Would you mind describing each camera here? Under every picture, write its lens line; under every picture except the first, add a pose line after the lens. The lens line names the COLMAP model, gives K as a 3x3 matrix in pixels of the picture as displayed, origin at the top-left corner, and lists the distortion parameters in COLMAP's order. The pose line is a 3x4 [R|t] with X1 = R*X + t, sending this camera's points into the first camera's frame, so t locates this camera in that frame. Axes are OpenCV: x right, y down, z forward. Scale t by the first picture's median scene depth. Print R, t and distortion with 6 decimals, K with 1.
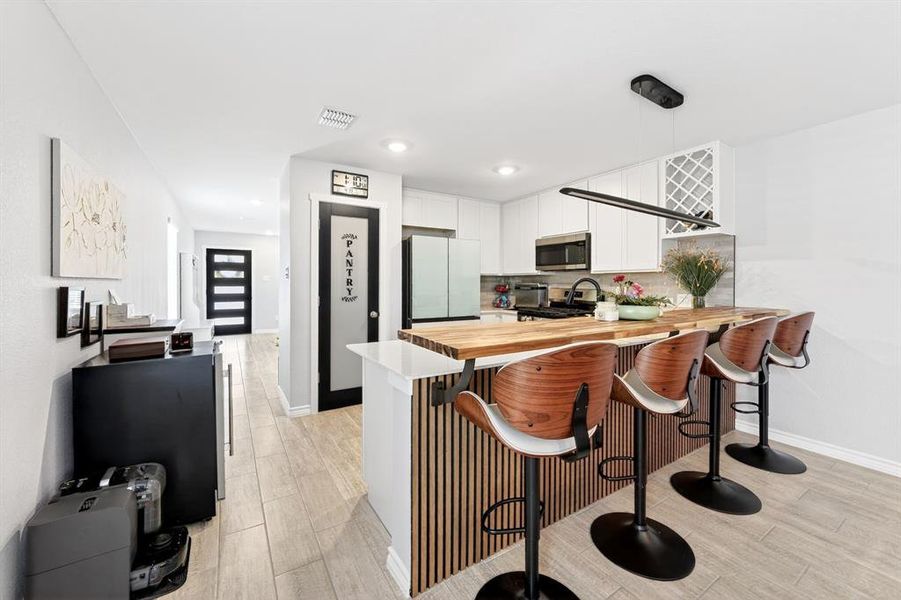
lens RADIAL K [[346.1, 0, 421.8], [0, 346.1, 288.3], [0, 0, 1]] dist [-0.001374, 0.001804]
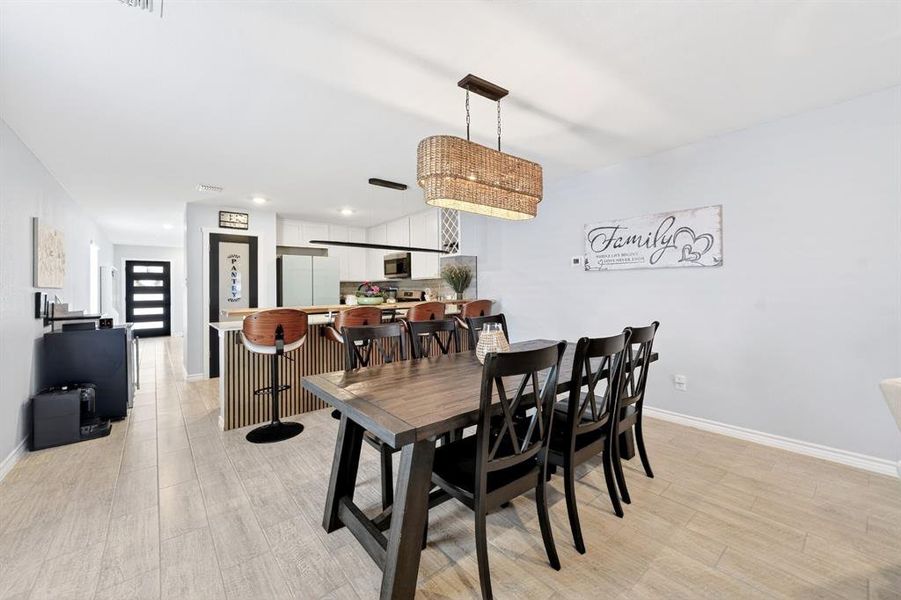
lens RADIAL K [[346.1, 0, 417.4], [0, 346.1, 285.6], [0, 0, 1]] dist [-0.001374, 0.001804]
pose [[0.990211, -0.014599, 0.138810, 0.363194], [0.017868, 0.999591, -0.022335, 0.018436], [-0.138428, 0.024596, 0.990067, -0.554485]]
